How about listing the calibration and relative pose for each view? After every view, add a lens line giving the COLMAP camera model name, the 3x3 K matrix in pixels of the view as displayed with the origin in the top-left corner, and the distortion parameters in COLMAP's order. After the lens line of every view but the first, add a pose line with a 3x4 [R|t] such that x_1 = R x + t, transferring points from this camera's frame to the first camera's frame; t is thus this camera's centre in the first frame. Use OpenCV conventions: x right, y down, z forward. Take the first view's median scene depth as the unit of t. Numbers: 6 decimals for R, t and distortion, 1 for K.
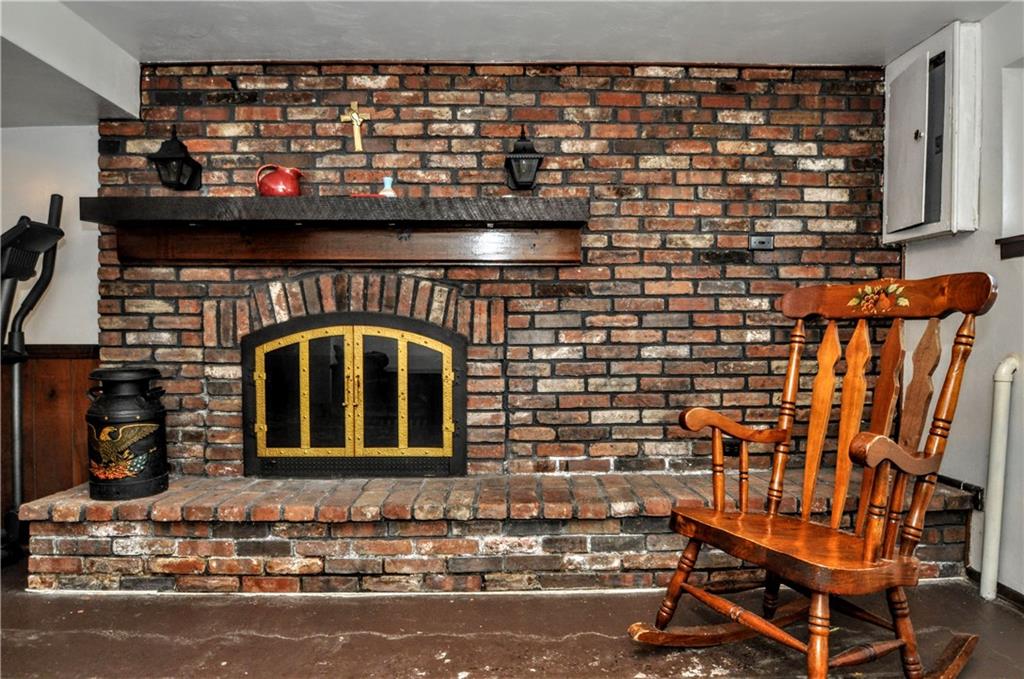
lens RADIAL K [[626.8, 0, 512.0], [0, 626.8, 339.5], [0, 0, 1]] dist [-0.030643, -0.000206]
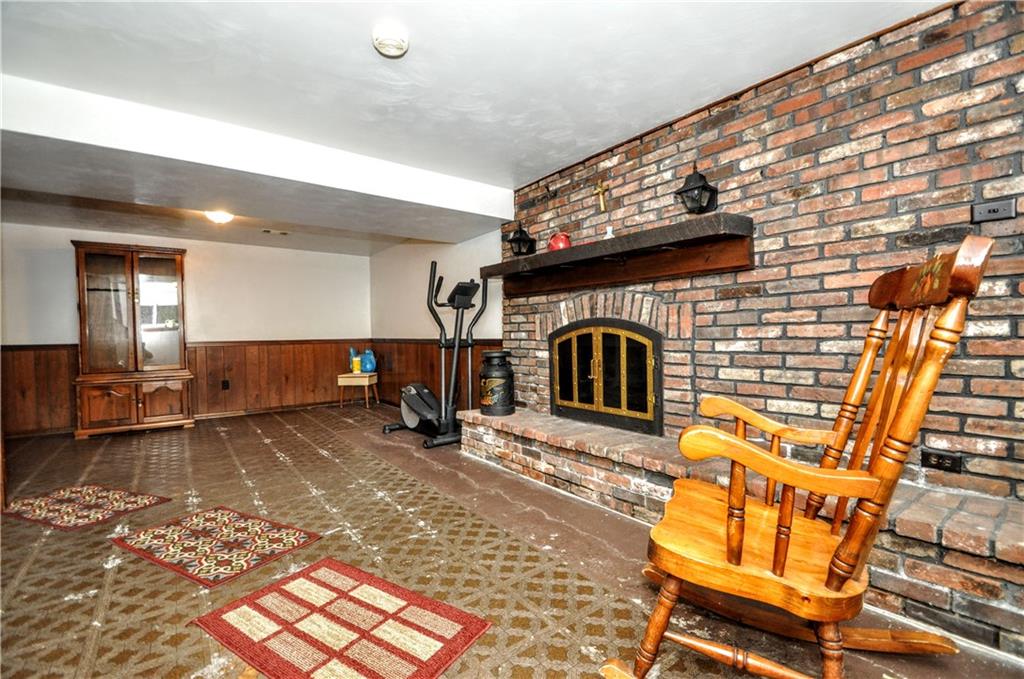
lens RADIAL K [[445.3, 0, 504.7], [0, 445.3, 345.3], [0, 0, 1]] dist [0.014269, -0.016149]
pose [[0.585858, 0.011550, -0.810331, 0.495219], [0.003393, 0.999855, 0.016704, 0.004444], [0.810406, -0.012536, 0.585734, 0.164824]]
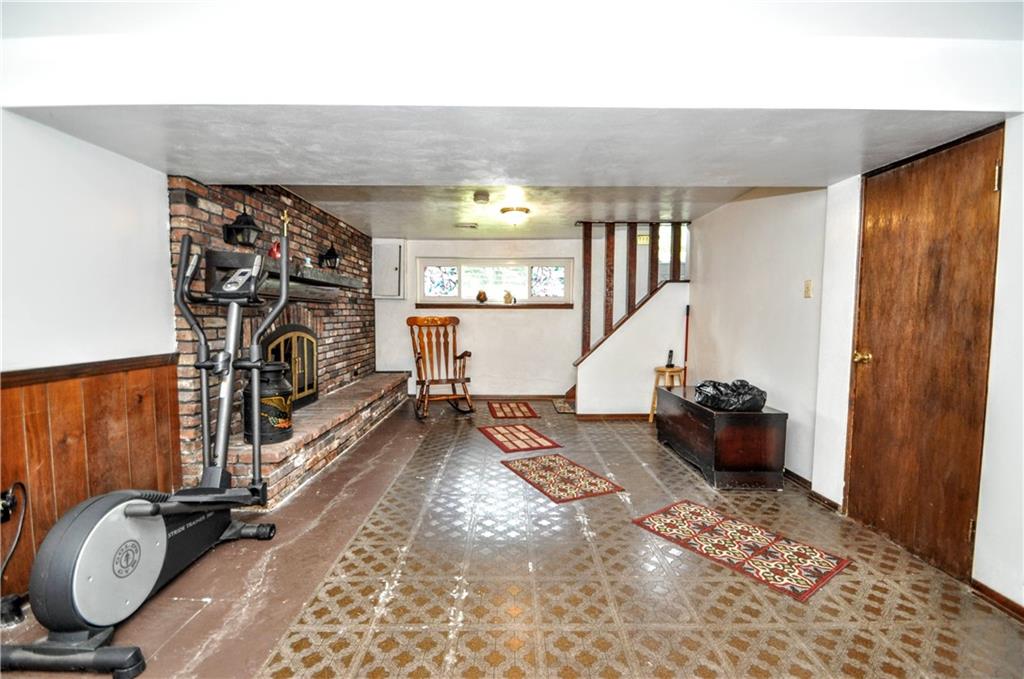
lens RADIAL K [[445.3, 0, 504.7], [0, 445.3, 345.3], [0, 0, 1]] dist [0.014269, -0.016149]
pose [[0.024502, -0.064569, 0.997612, -1.568170], [0.007434, 0.997896, 0.064405, -0.062107], [-0.999672, 0.005838, 0.024930, 0.315677]]
